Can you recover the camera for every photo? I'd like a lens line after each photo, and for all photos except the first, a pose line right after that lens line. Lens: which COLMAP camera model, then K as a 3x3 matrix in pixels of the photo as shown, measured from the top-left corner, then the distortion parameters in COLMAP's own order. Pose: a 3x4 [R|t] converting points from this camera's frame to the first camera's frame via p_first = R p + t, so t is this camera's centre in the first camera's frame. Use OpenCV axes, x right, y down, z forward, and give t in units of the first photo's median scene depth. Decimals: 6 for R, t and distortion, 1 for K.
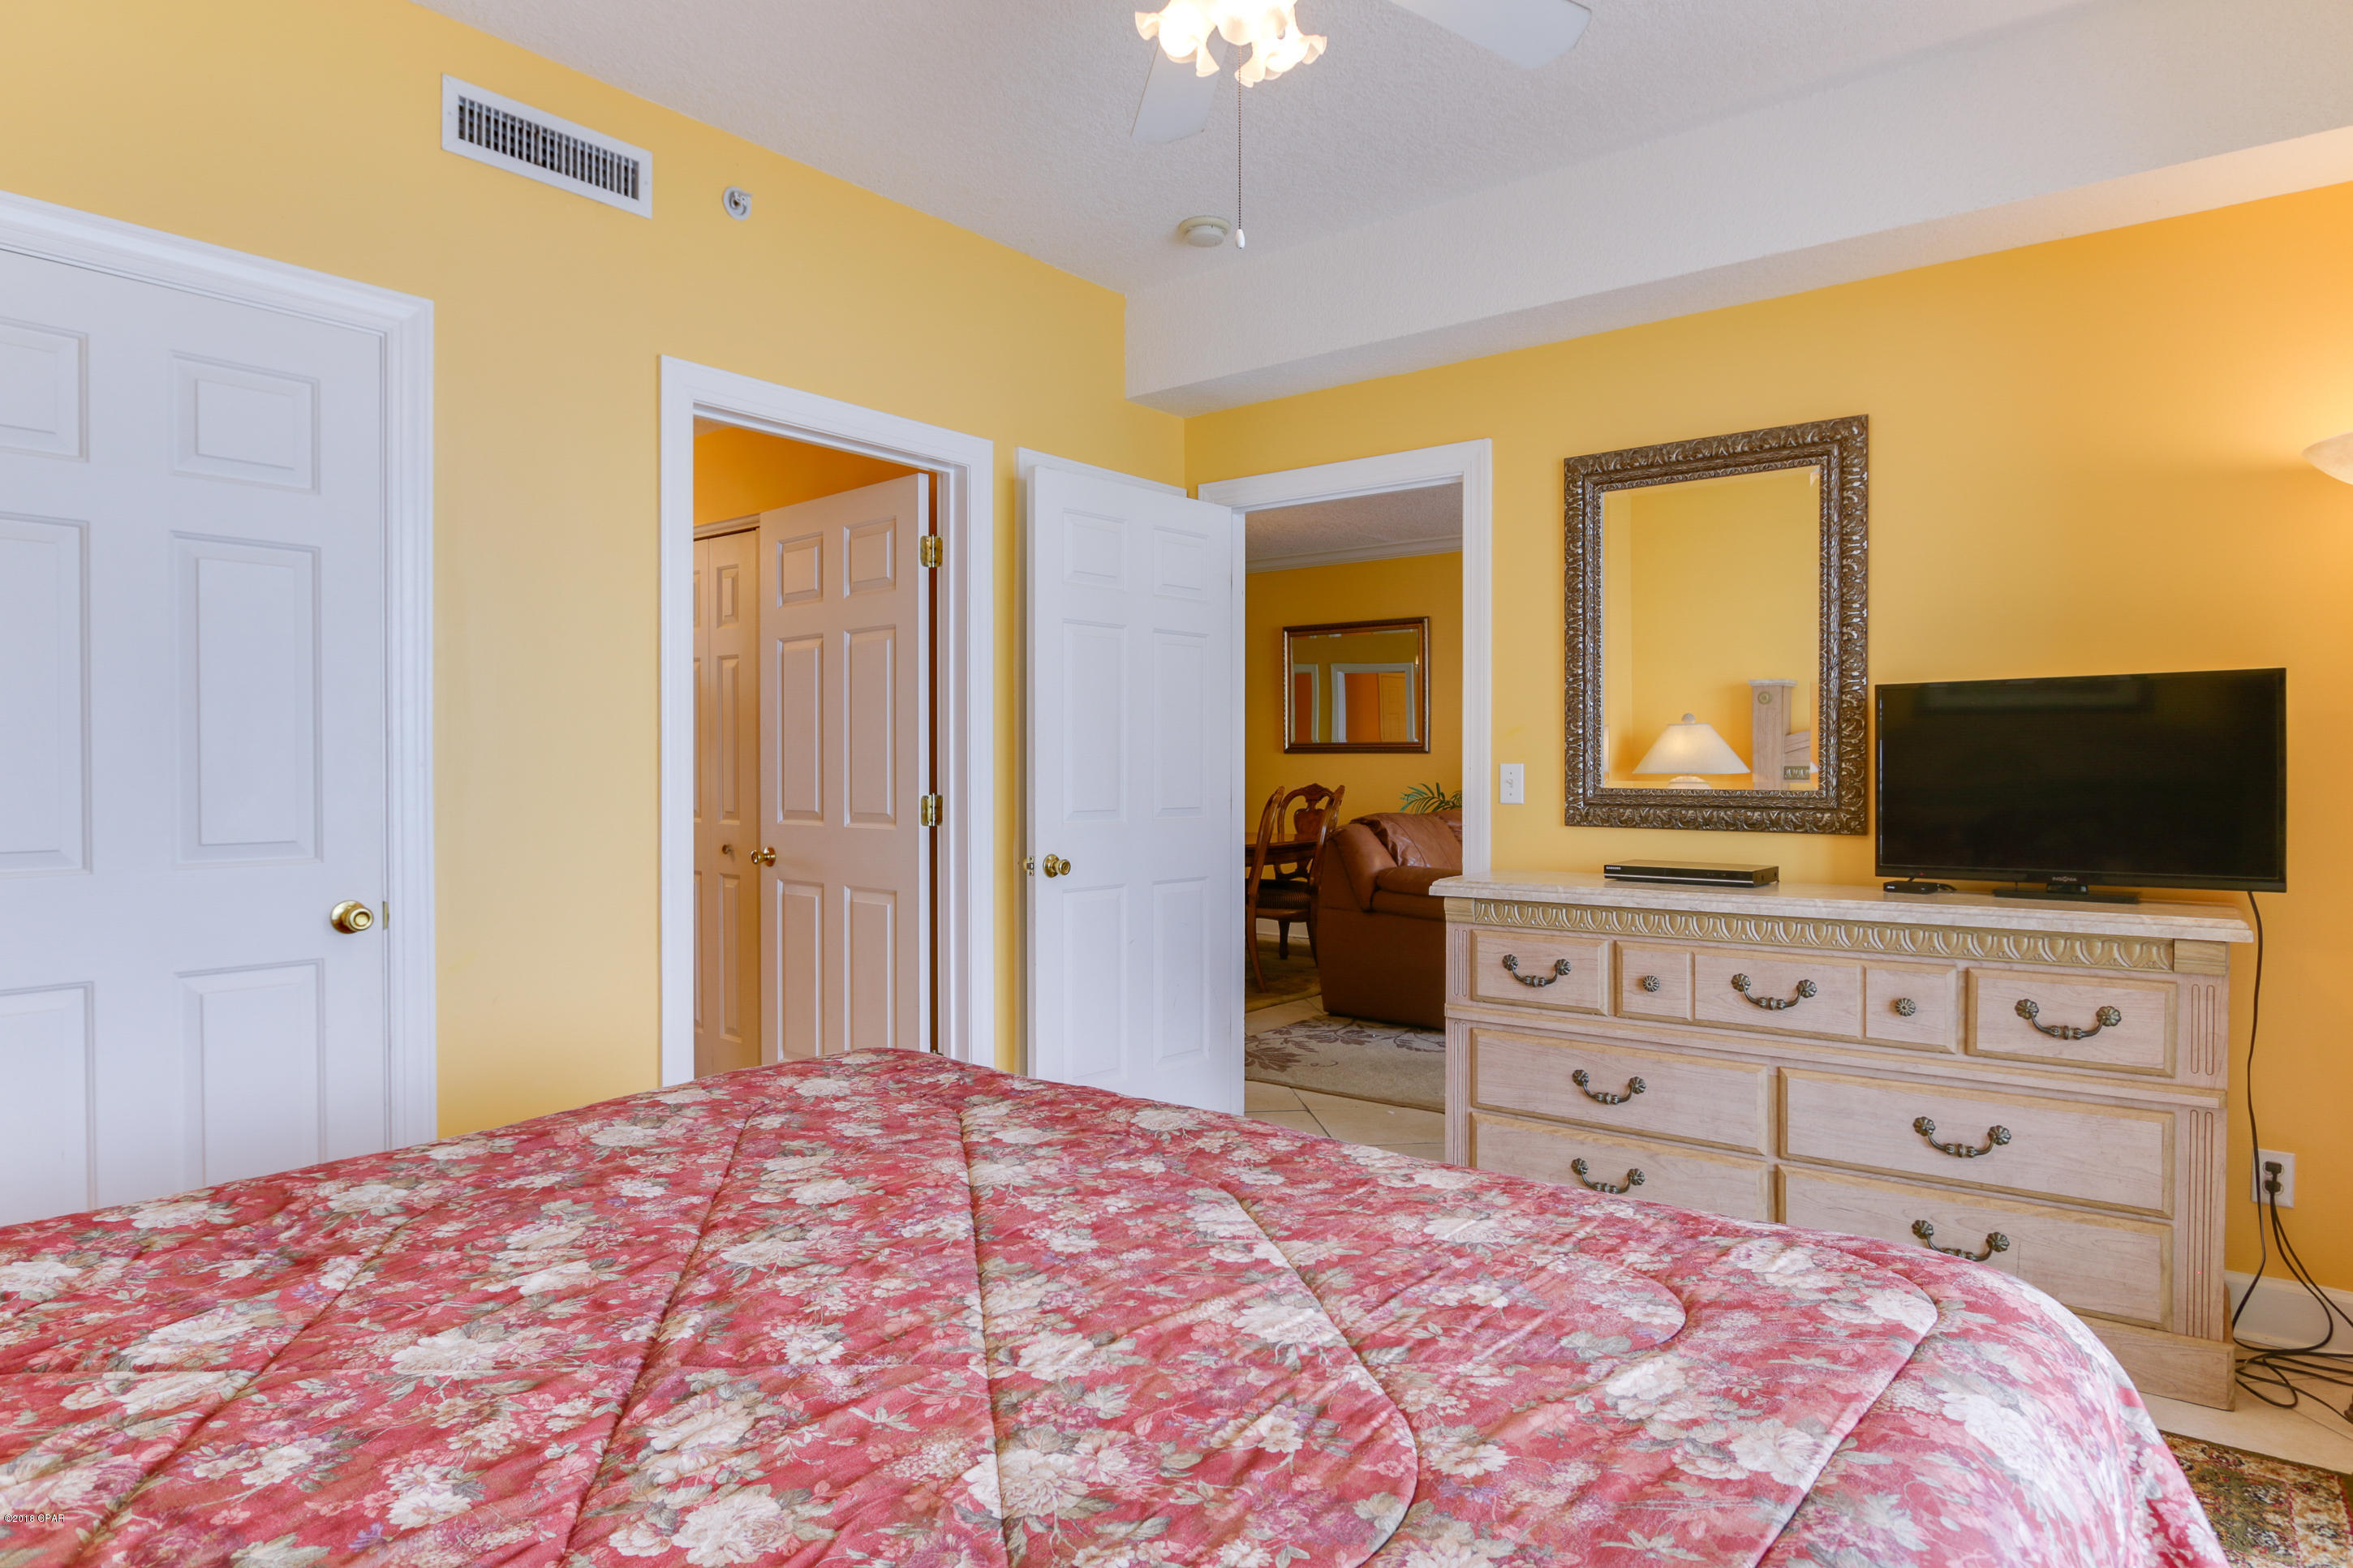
lens RADIAL K [[1305.8, 0, 1154.2], [0, 1305.8, 781.1], [0, 0, 1]] dist [-0.011508, -0.000699]
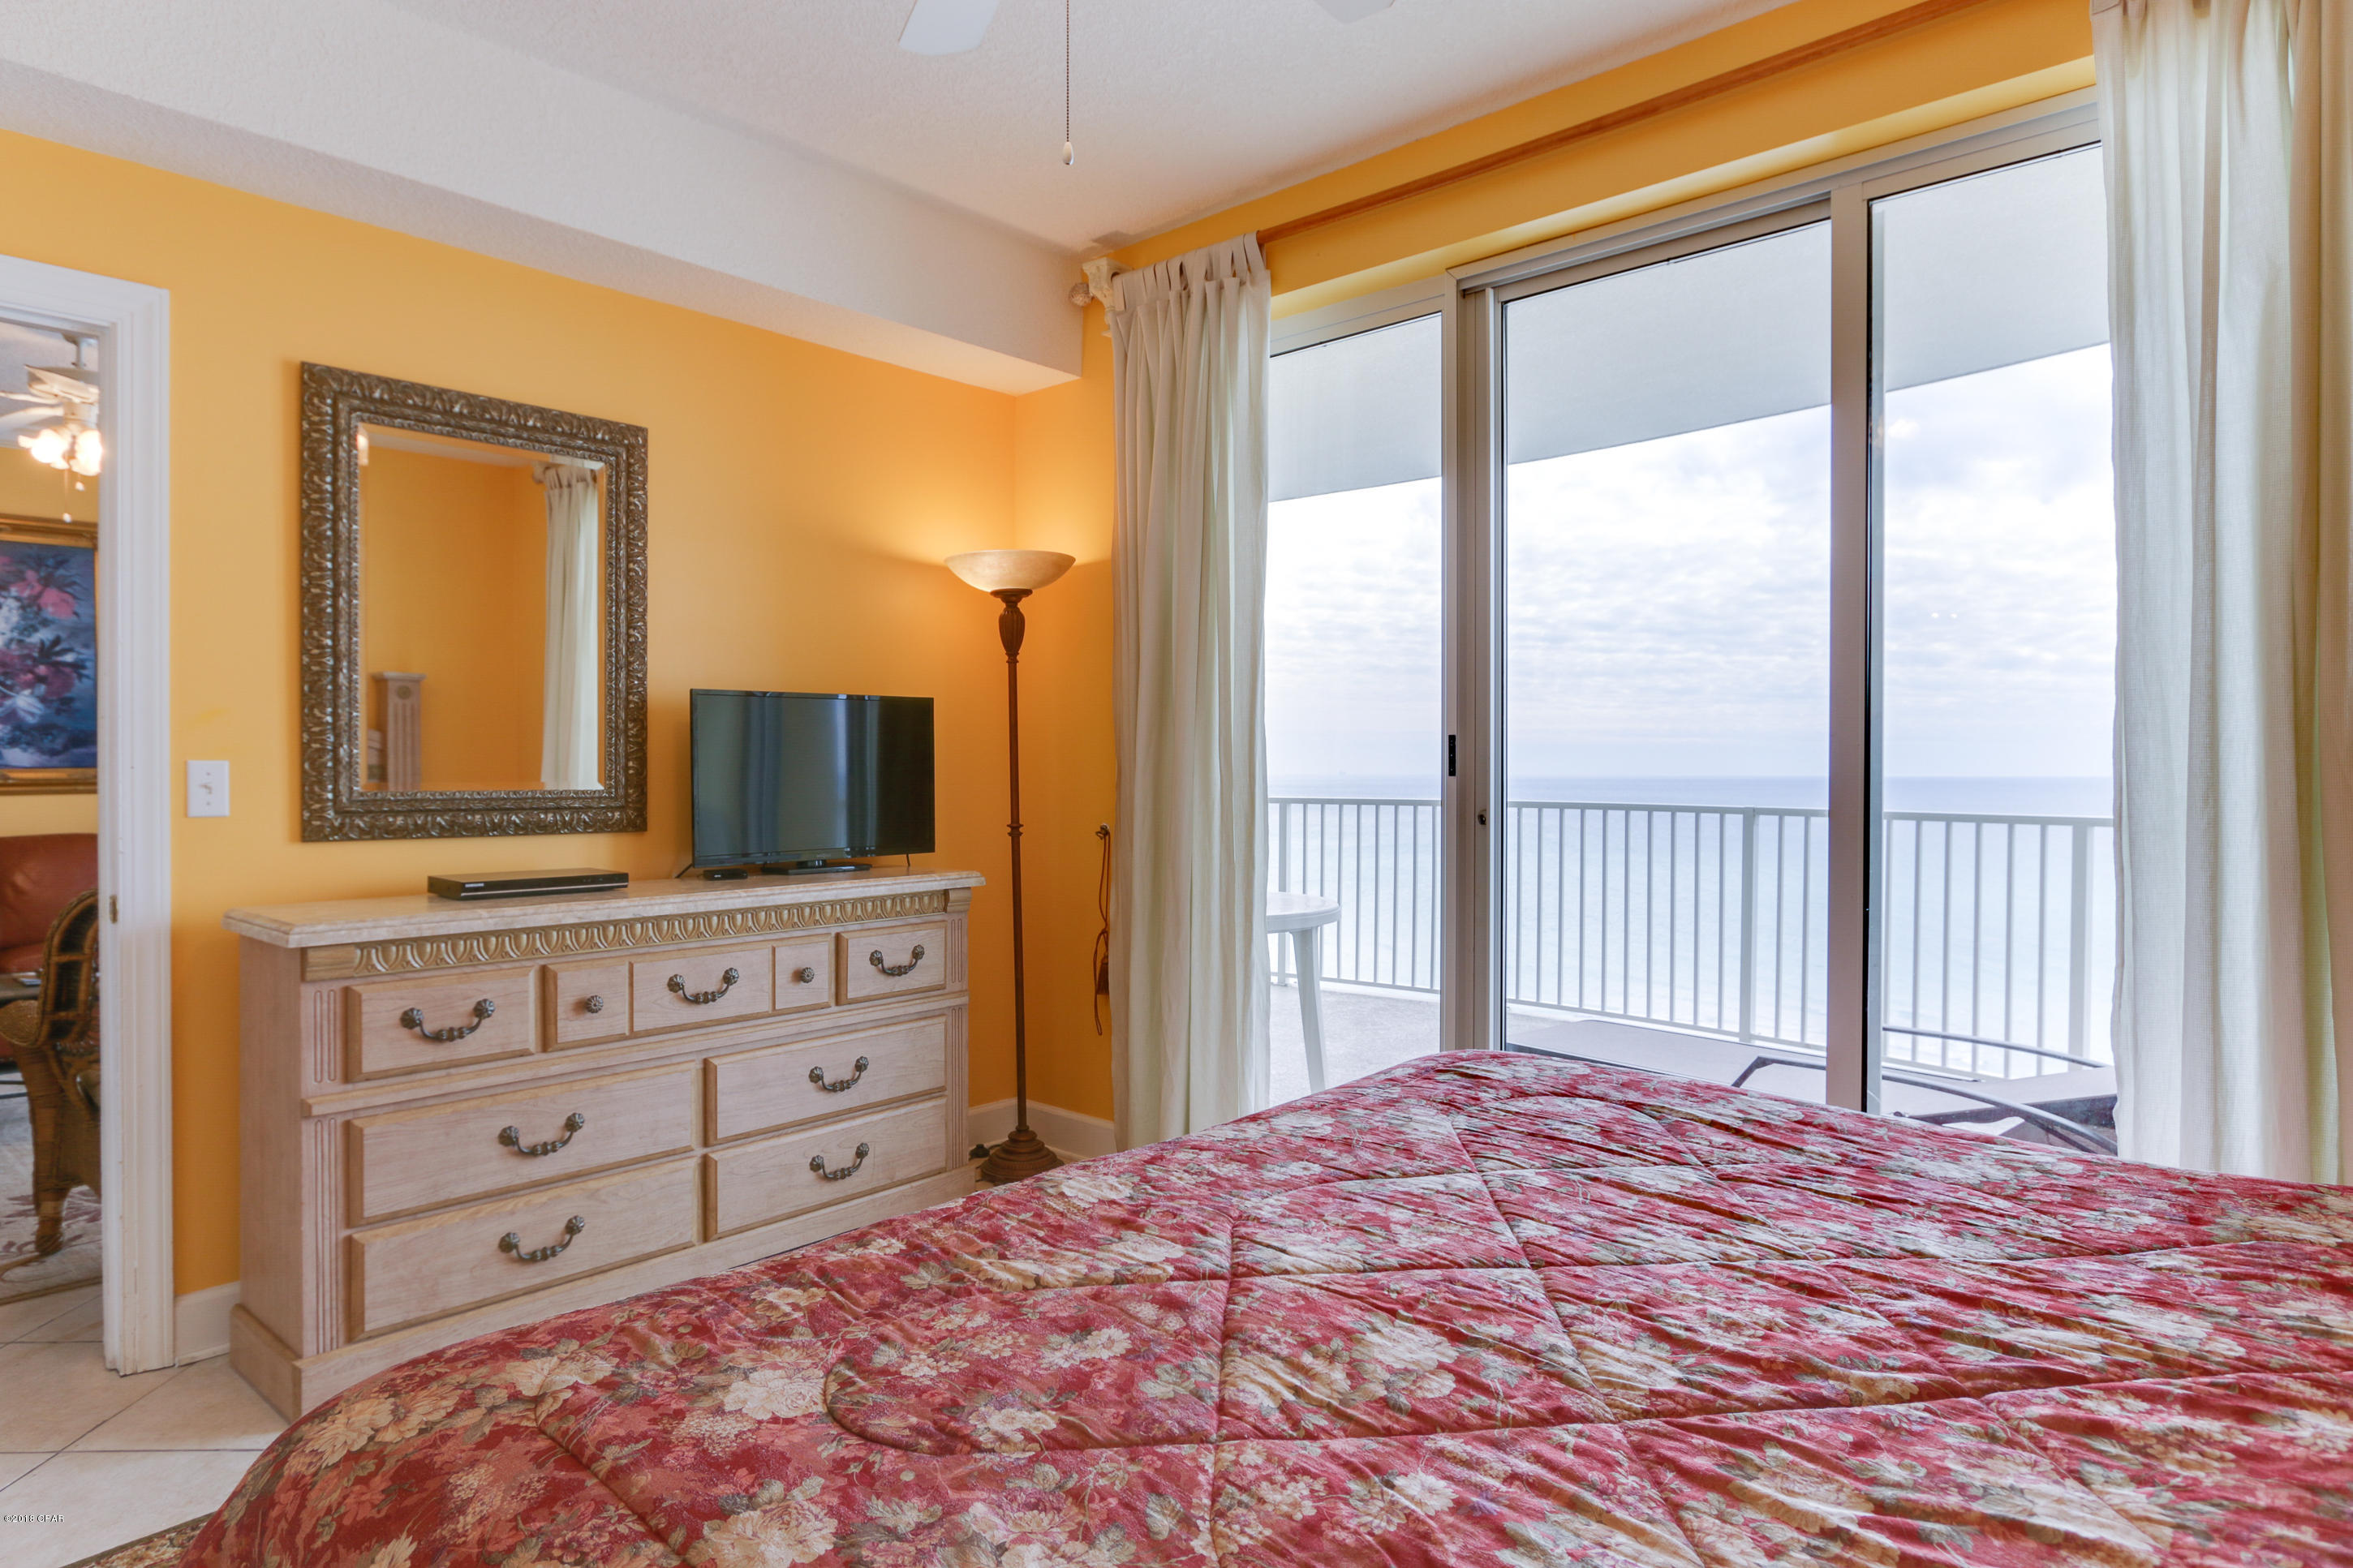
lens RADIAL K [[1305.8, 0, 1156.9], [0, 1305.8, 786.2], [0, 0, 1]] dist [-0.011508, -0.000699]
pose [[0.090887, -0.013077, 0.995775, -0.487441], [0.010504, 0.999871, 0.012172, -0.003307], [-0.995806, 0.009353, 0.091013, 0.530226]]
